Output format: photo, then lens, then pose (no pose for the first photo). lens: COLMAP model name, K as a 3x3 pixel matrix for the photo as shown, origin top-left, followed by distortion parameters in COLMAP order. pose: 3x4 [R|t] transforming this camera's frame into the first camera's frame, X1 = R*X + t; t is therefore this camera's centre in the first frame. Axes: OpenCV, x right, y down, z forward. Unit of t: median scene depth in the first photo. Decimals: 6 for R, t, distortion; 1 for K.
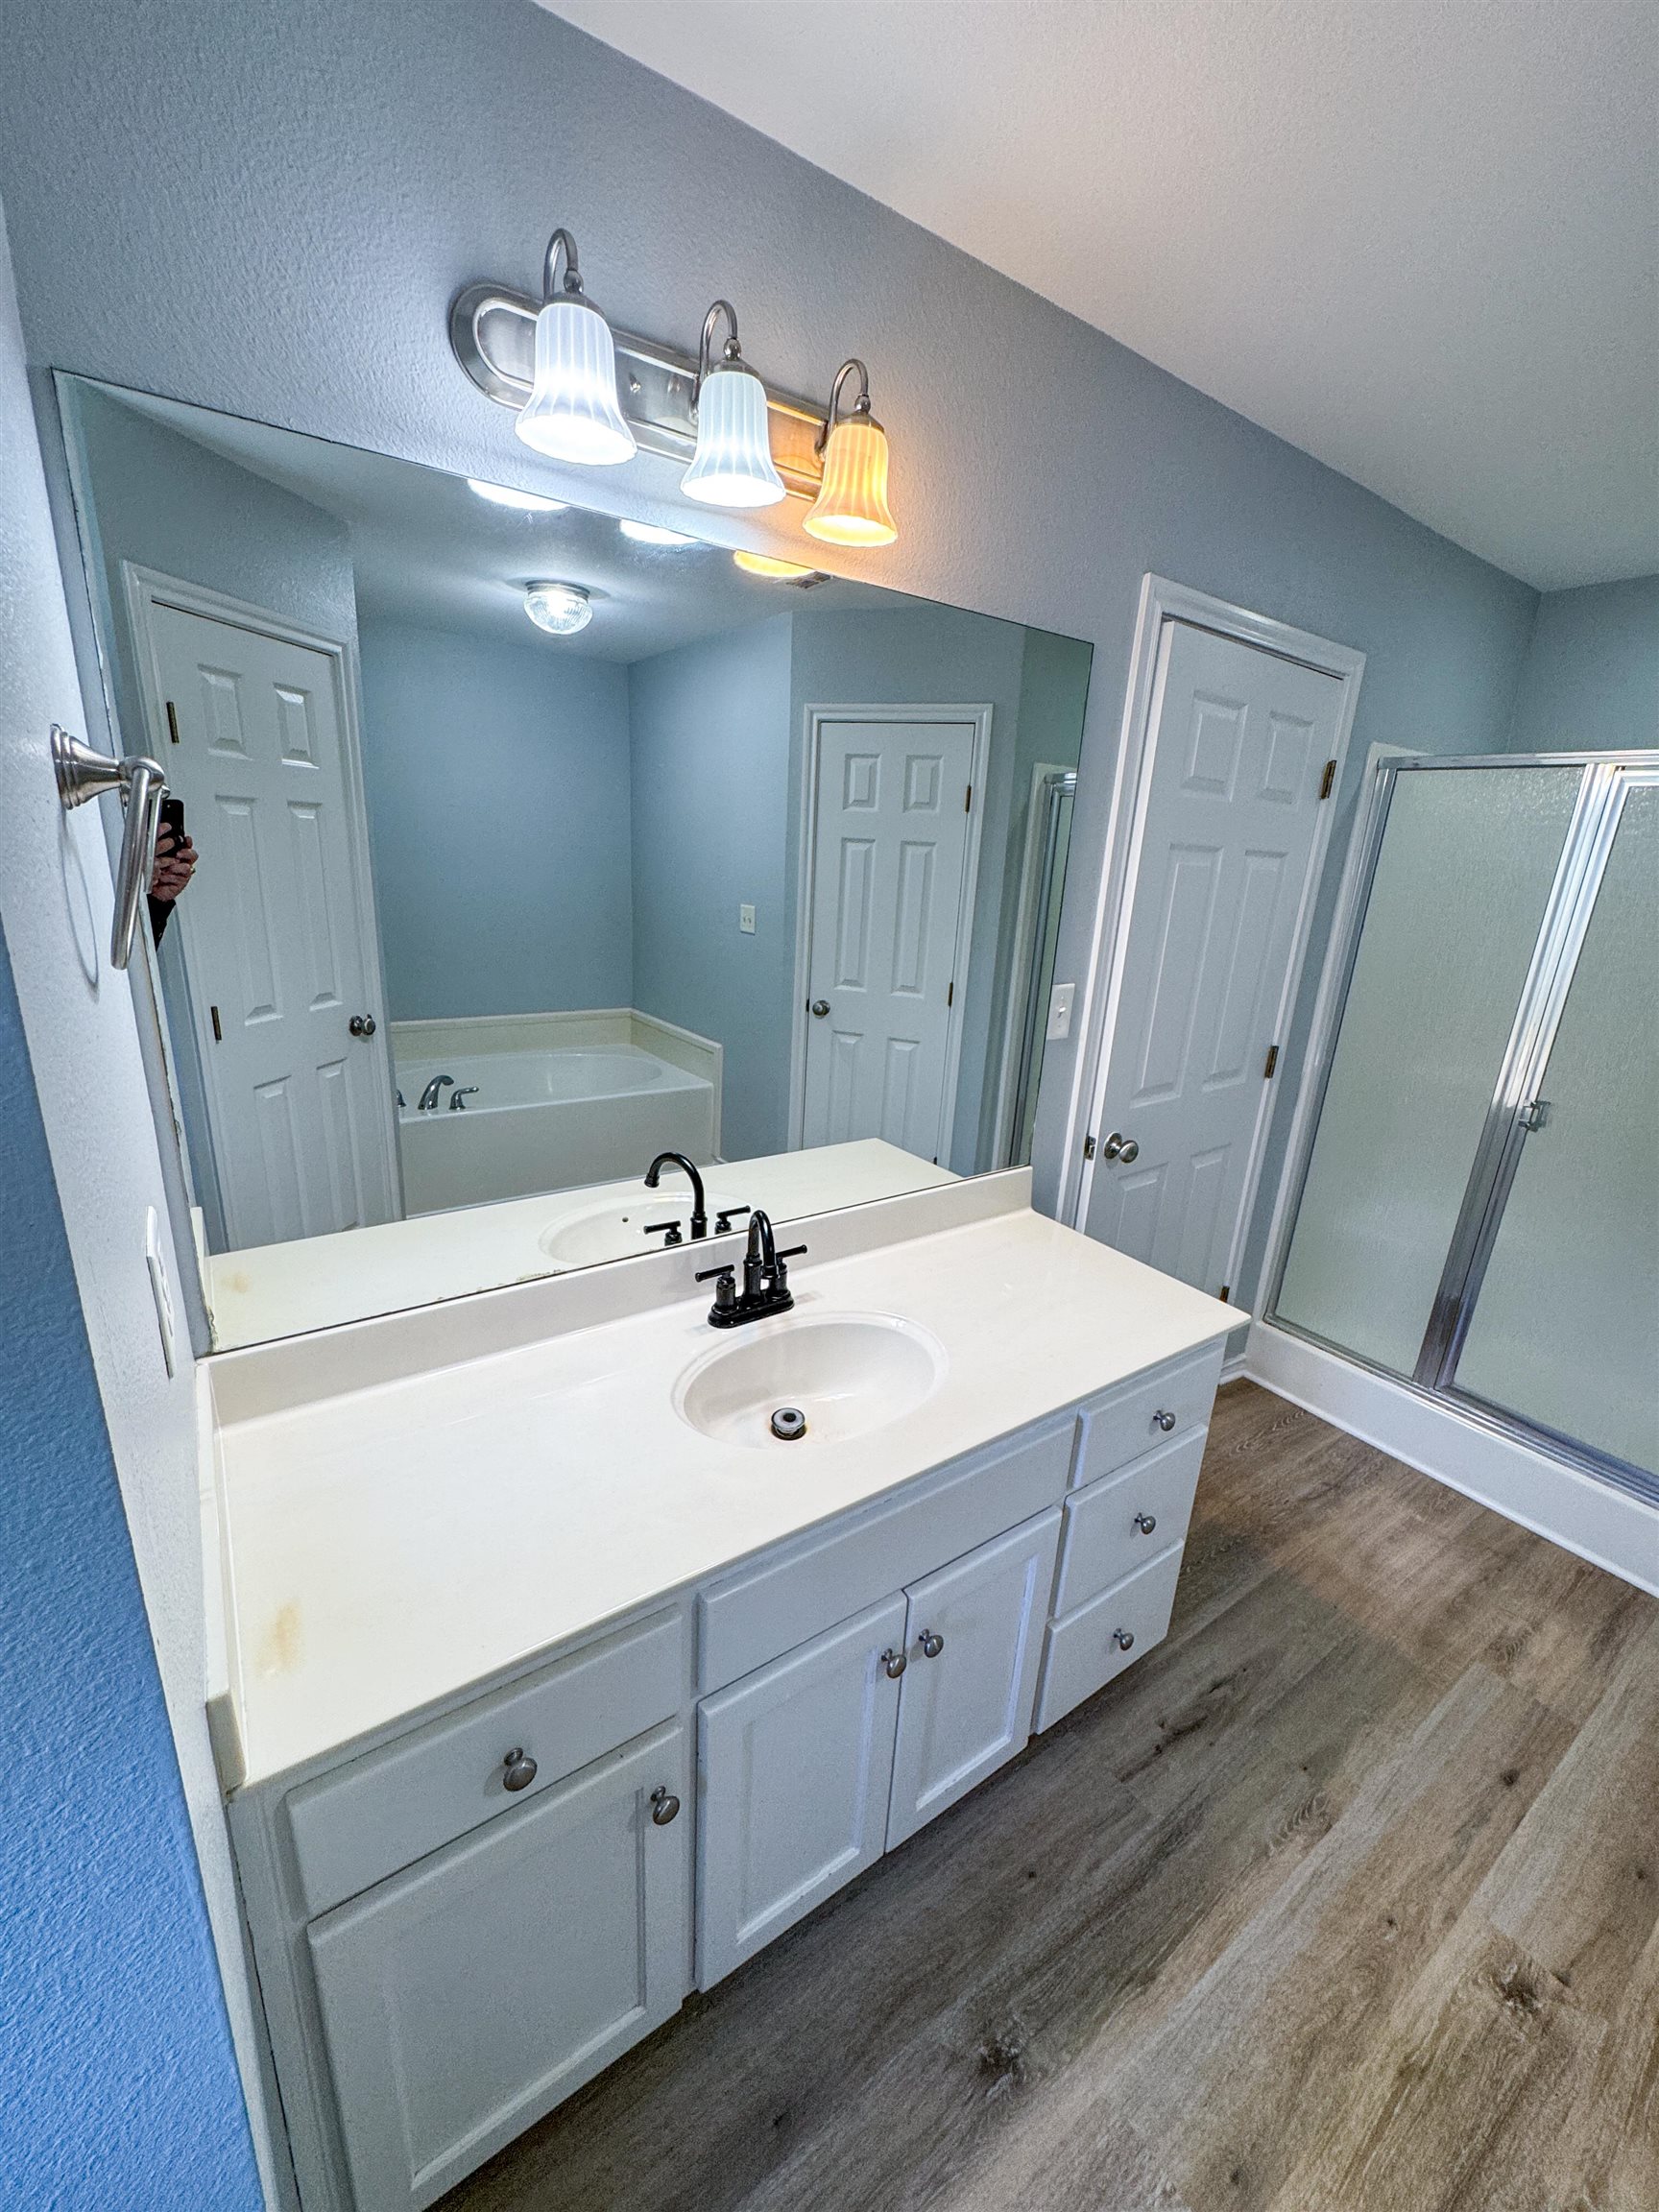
lens RADIAL K [[882.2, 0, 829.5], [0, 882.2, 1106.0], [0, 0, 1]] dist [-0.005678, 0.000779]
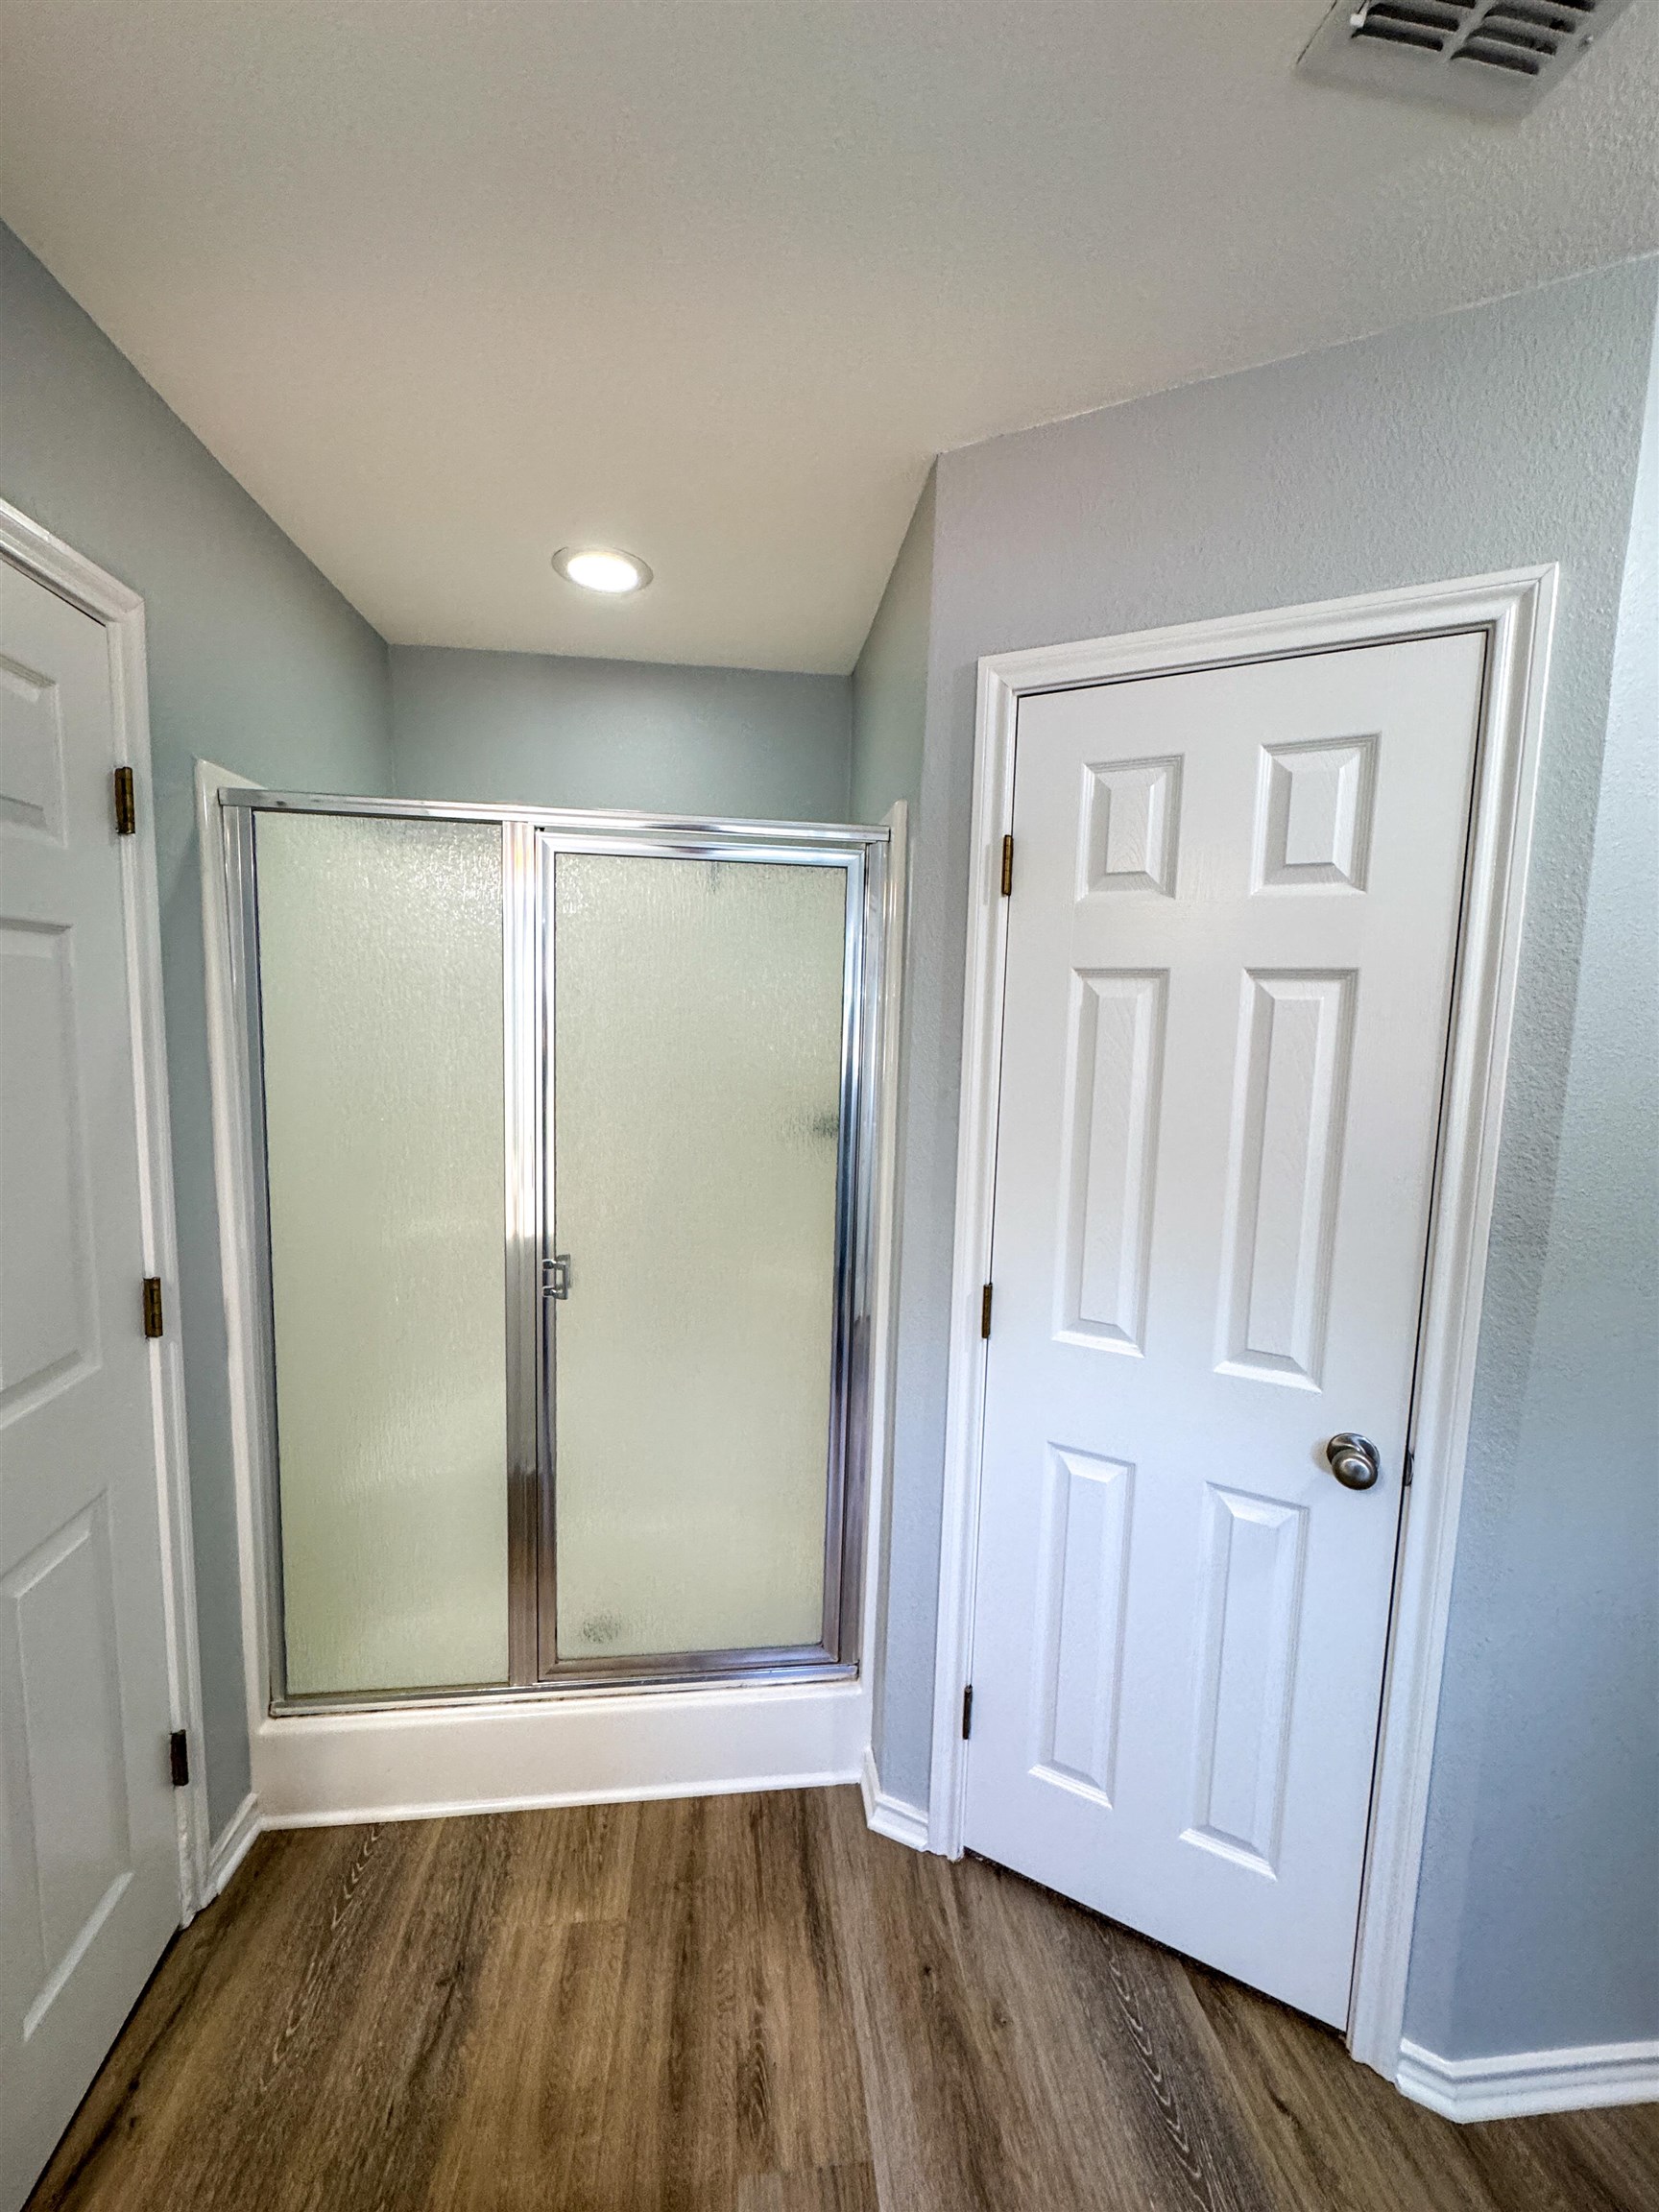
lens RADIAL K [[882.2, 0, 829.5], [0, 882.2, 1106.0], [0, 0, 1]] dist [-0.005678, 0.000779]
pose [[0.475709, -0.130699, 0.869838, 0.260756], [0.251621, 0.967794, 0.007807, -0.073756], [-0.842845, 0.215156, 0.493275, 0.378749]]
